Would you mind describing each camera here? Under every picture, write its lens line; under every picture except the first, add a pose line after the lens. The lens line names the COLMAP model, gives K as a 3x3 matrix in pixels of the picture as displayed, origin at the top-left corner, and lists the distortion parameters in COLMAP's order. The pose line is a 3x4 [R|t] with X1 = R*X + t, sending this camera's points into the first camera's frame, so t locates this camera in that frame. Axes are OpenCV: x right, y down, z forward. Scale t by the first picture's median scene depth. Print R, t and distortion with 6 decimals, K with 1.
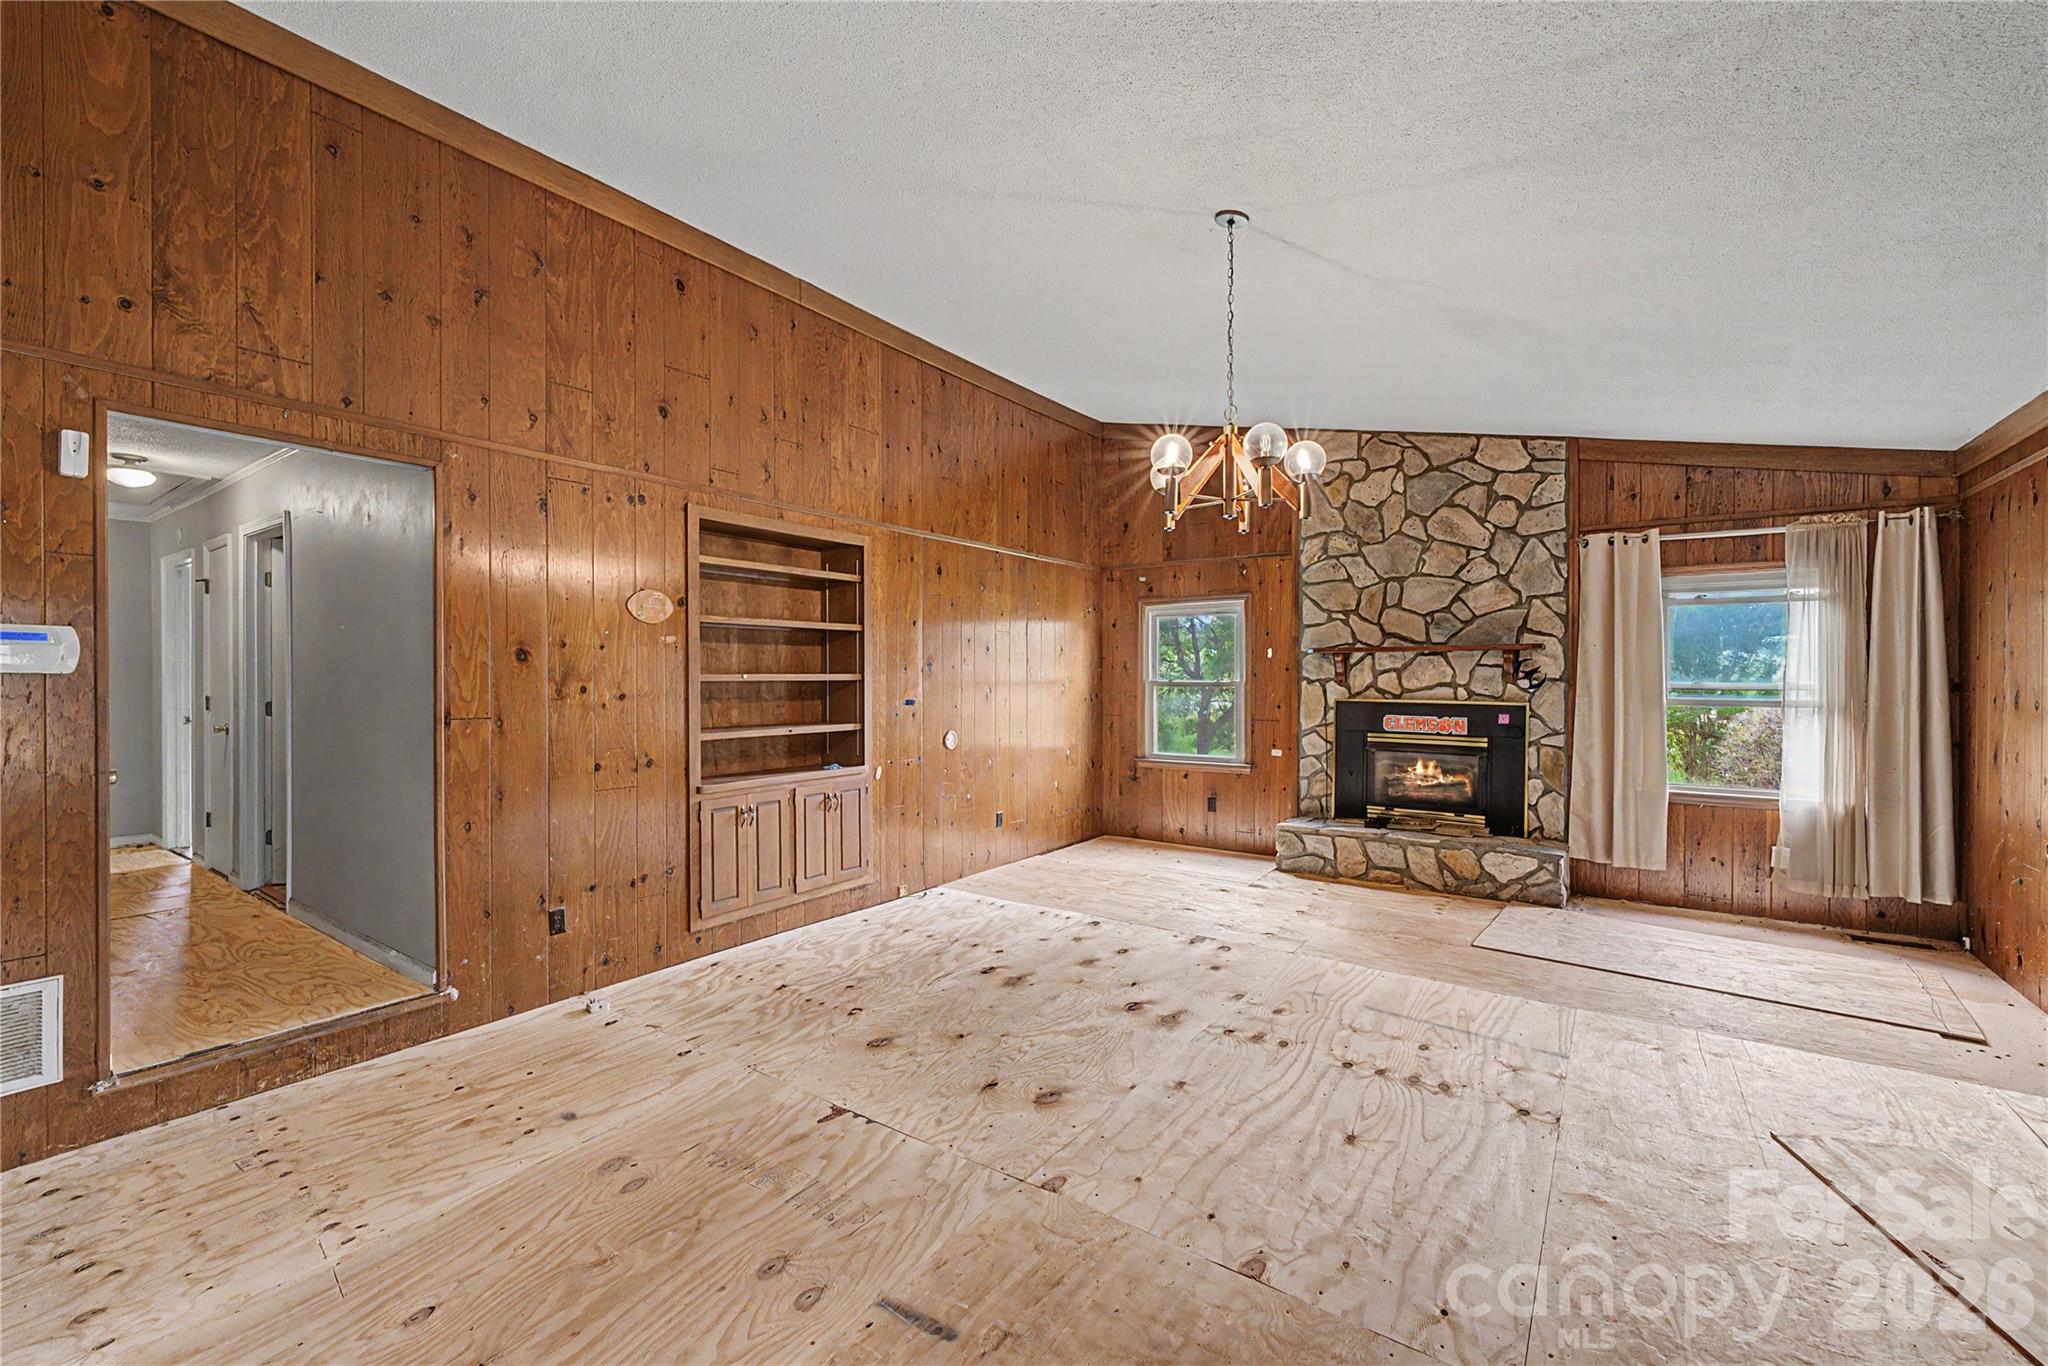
lens RADIAL K [[840.2, 0, 982.5], [0, 840.2, 677.5], [0, 0, 1]] dist [0.000418, -0.000227]
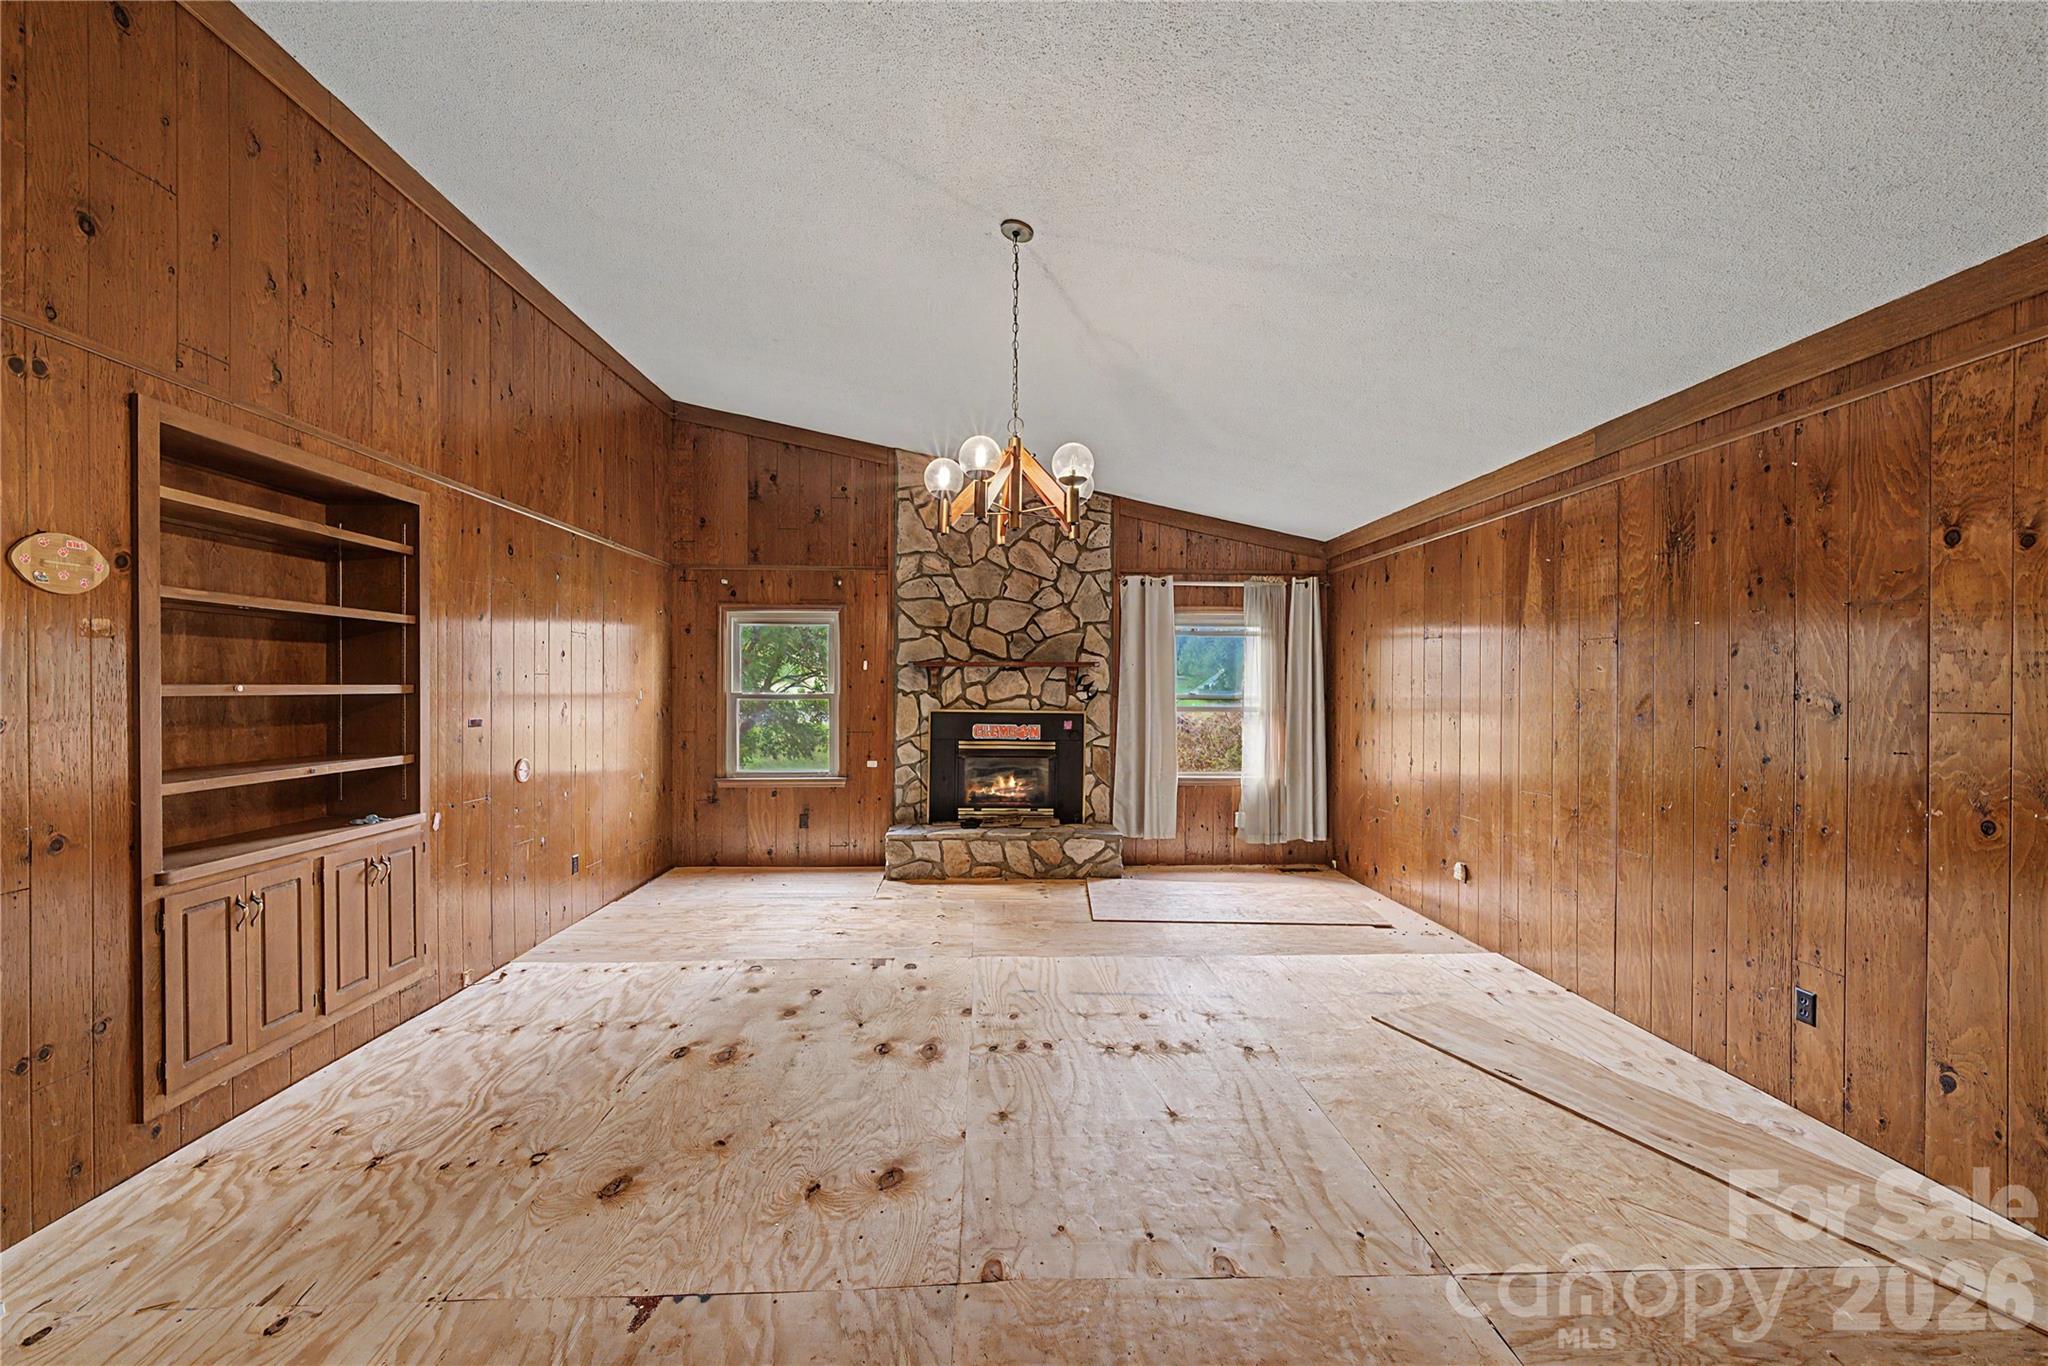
lens RADIAL K [[840.2, 0, 1019.7], [0, 840.2, 689.2], [0, 0, 1]] dist [0.000418, -0.000227]
pose [[0.783980, 0.001481, 0.620785, -0.201689], [-0.002471, 0.999997, 0.000735, -0.002388], [-0.620782, -0.002111, 0.783981, 0.137056]]
